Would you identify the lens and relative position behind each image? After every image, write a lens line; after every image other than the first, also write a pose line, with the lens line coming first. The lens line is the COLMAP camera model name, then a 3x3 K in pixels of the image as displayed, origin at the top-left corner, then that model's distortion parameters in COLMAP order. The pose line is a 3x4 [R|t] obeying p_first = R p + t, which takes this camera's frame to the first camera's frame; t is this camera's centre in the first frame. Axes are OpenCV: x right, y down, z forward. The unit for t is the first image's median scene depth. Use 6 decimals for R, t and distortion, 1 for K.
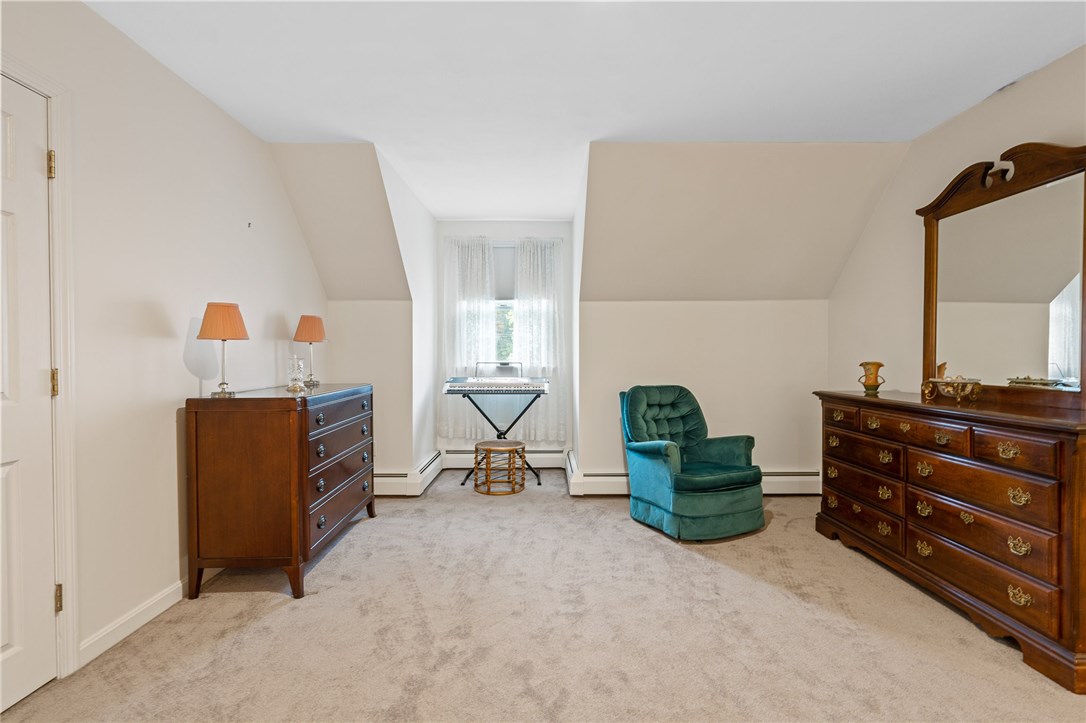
lens RADIAL K [[493.4, 0, 543.0], [0, 493.4, 361.5], [0, 0, 1]] dist [0.000036, 0.000738]
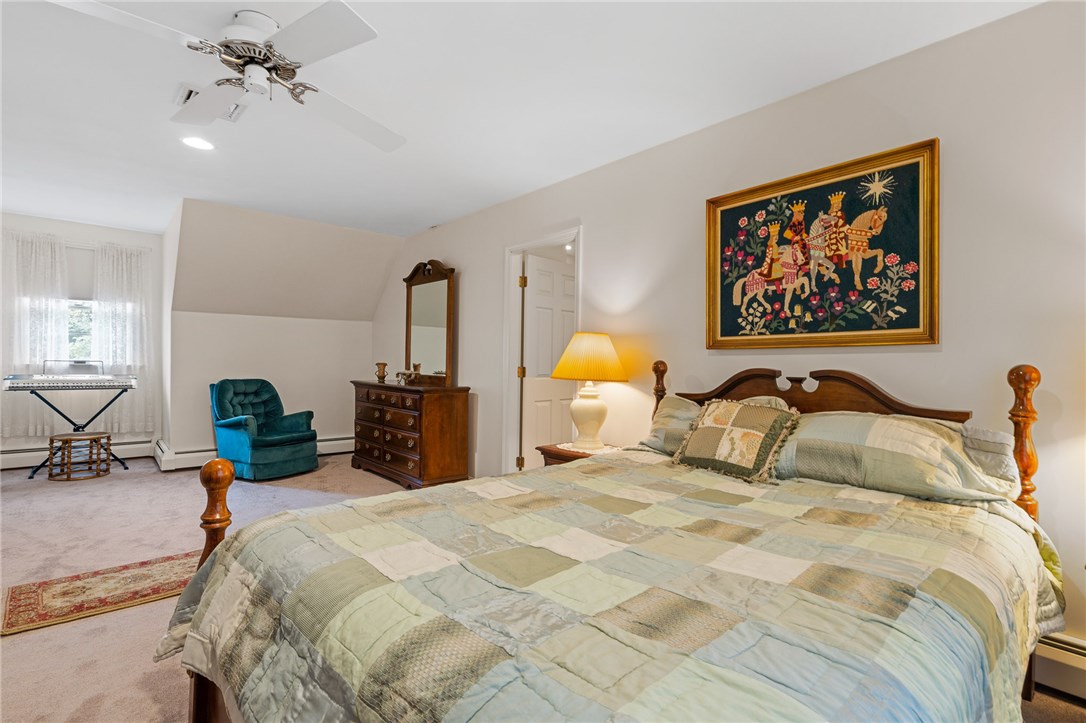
lens RADIAL K [[511.0, 0, 538.7], [0, 511.0, 371.3], [0, 0, 1]] dist [0.001171, 0.000407]
pose [[0.757260, 0.000504, 0.653113, -0.060586], [-0.010122, 0.999889, 0.010965, 0.004087], [-0.653035, -0.014914, 0.757181, -0.524755]]
